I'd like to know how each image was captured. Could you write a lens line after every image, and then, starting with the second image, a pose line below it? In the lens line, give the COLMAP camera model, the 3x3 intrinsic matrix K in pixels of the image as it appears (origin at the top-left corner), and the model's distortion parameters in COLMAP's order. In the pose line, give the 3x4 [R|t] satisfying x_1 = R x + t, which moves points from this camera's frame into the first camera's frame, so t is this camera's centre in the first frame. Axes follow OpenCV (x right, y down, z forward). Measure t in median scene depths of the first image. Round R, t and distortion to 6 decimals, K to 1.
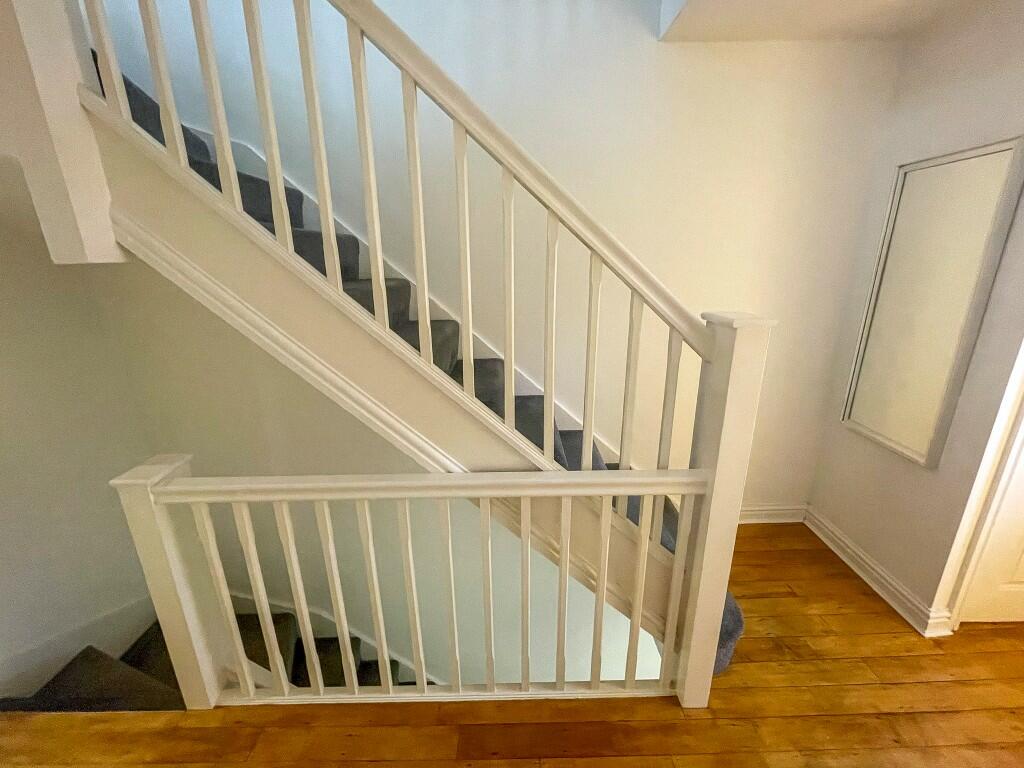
lens RADIAL K [[411.4, 0, 510.1], [0, 411.4, 381.3], [0, 0, 1]] dist [-0.002664, -0.000631]
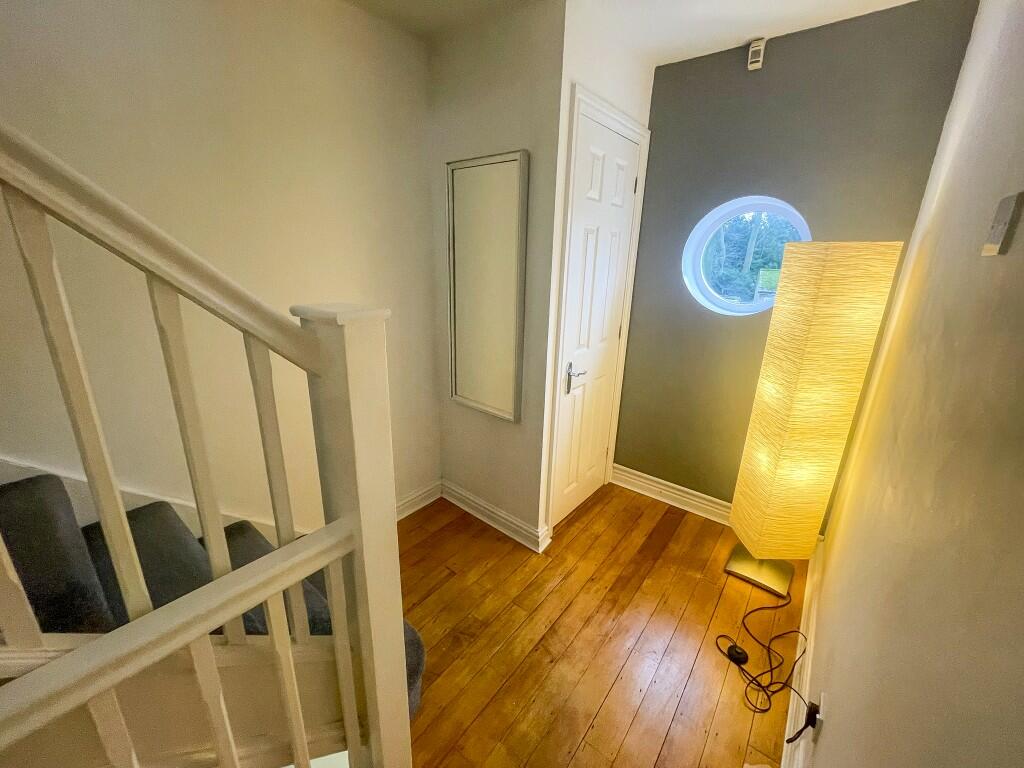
lens RADIAL K [[411.4, 0, 507.1], [0, 411.4, 382.0], [0, 0, 1]] dist [-0.002664, -0.000631]
pose [[0.633448, -0.199394, 0.747654, 0.136360], [0.186779, 0.977058, 0.102326, -0.040580], [-0.750904, 0.074828, 0.656158, 0.248271]]
